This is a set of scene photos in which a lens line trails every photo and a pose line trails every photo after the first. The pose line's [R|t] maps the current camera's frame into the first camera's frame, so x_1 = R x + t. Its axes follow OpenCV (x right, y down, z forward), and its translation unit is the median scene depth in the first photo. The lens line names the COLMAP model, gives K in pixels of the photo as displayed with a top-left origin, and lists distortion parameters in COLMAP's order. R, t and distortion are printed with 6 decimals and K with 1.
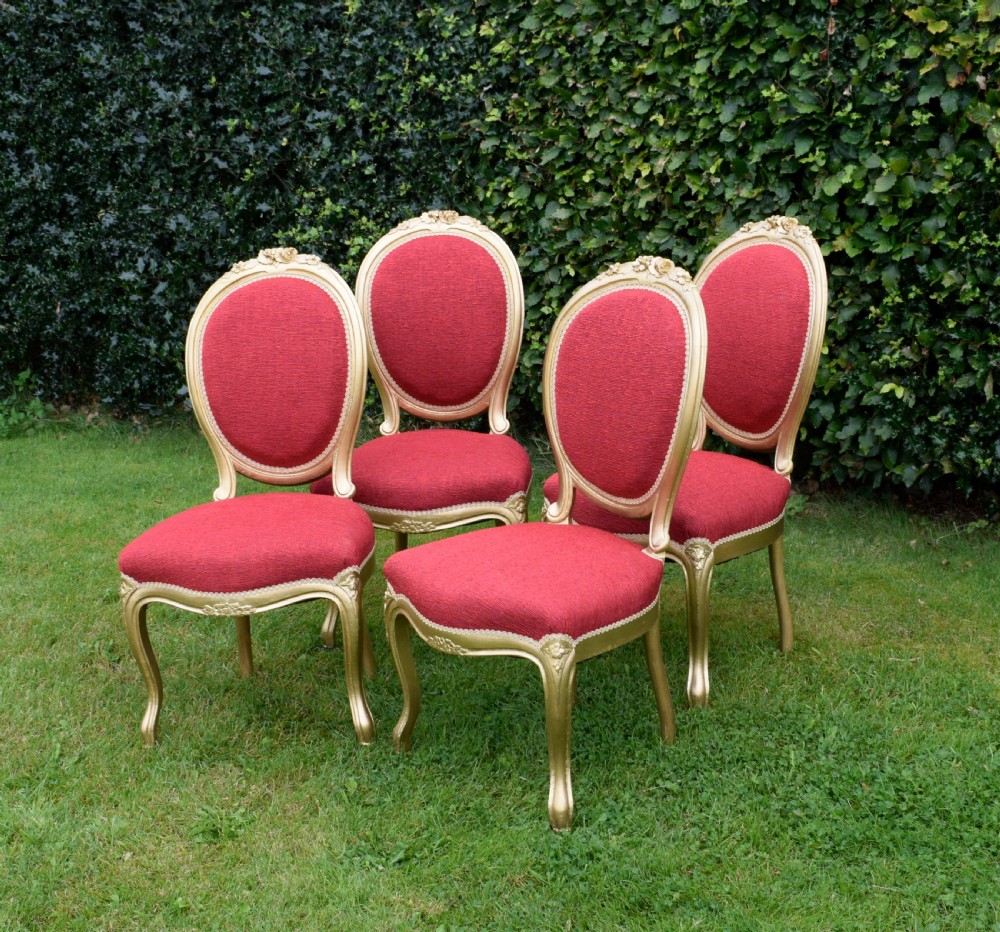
lens RADIAL K [[1636.5, 0, 526.0], [0, 1636.5, 514.9], [0, 0, 1]] dist [-0.022721, 0.000000]
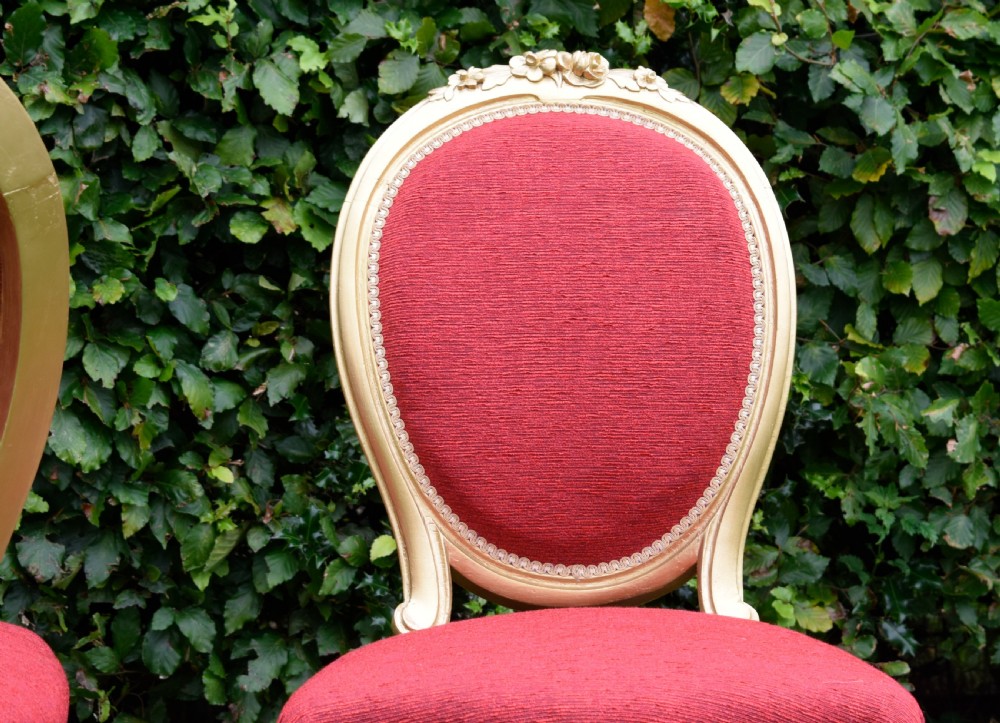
lens RADIAL K [[2969.6, 0, 653.4], [0, 2969.6, 307.3], [0, 0, 1]] dist [-0.014861, 0.000000]
pose [[0.567553, 0.037251, 0.822494, -0.441645], [0.211877, 0.958723, -0.189625, 0.029896], [-0.795608, 0.281890, 0.536233, 0.568679]]
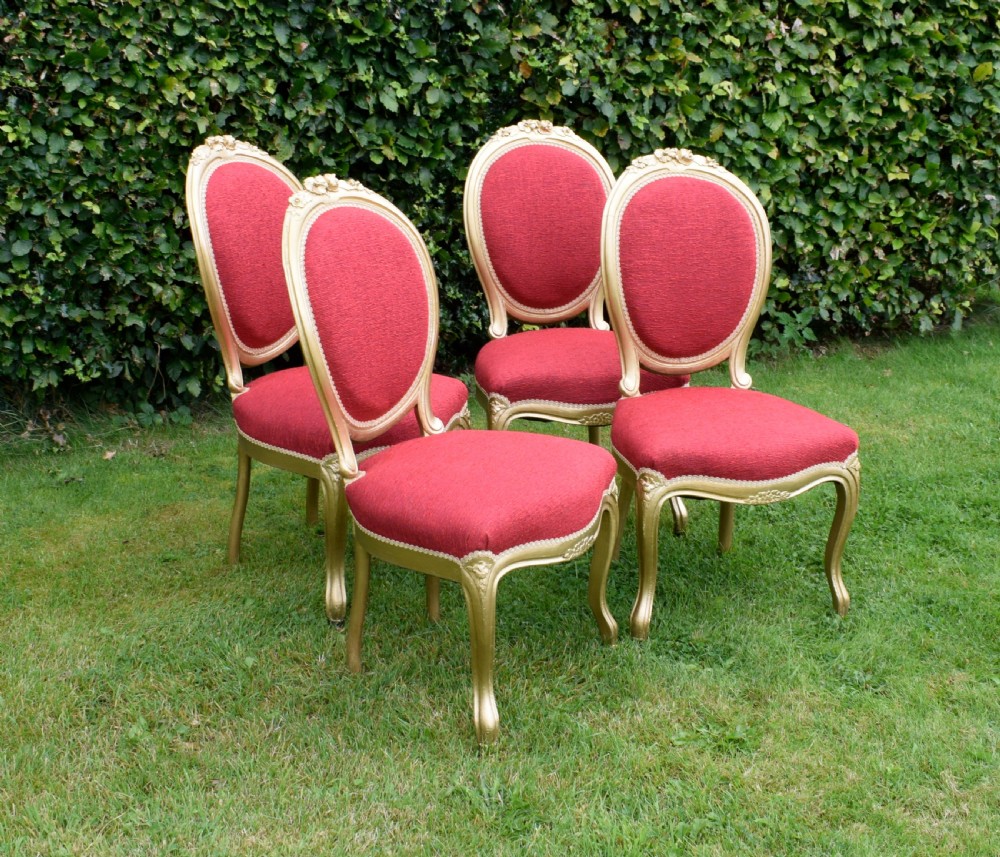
lens RADIAL K [[1525.6, 0, 493.2], [0, 1525.6, 409.6], [0, 0, 1]] dist [-0.010532, 0.000000]
pose [[0.416381, -0.201593, 0.886559, -0.826144], [0.223392, 0.967901, 0.115170, -0.111326], [-0.881319, 0.150096, 0.448050, 0.553488]]
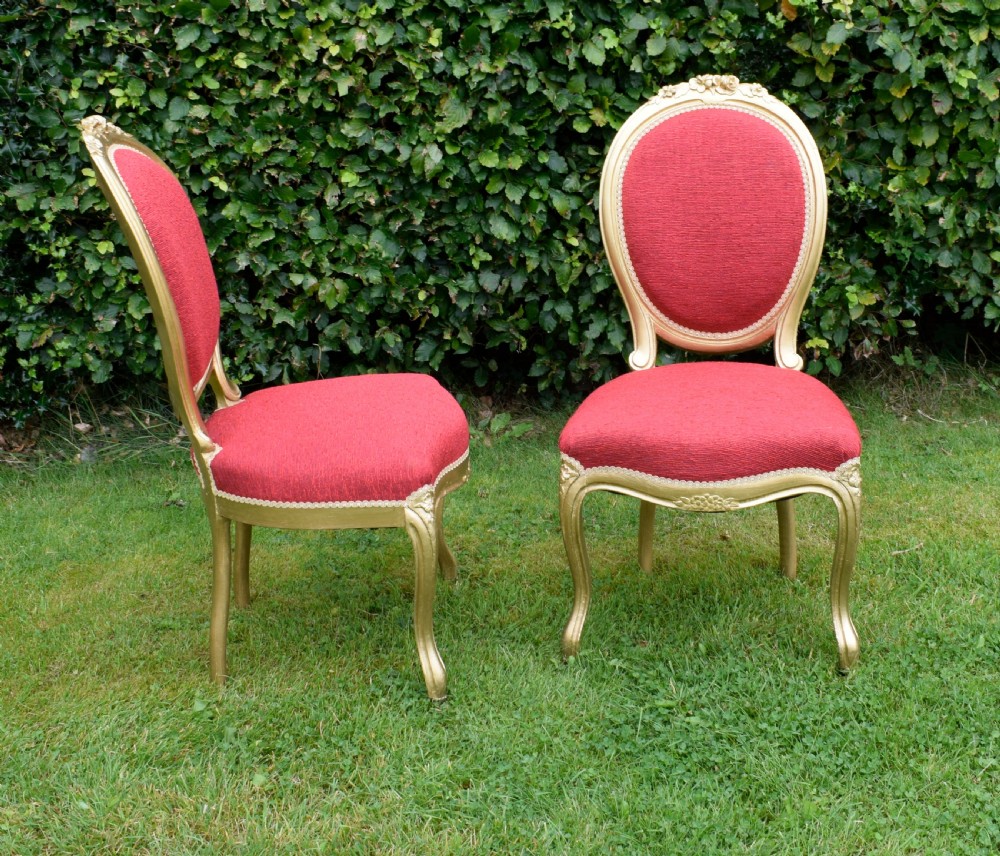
lens RADIAL K [[1506.9, 0, 559.6], [0, 1506.9, 356.2], [0, 0, 1]] dist [-0.031613, 0.000000]
pose [[0.731661, -0.159602, 0.662721, -0.427373], [0.189849, 0.981449, 0.026762, -0.073213], [-0.654698, 0.106236, 0.748388, 0.467941]]
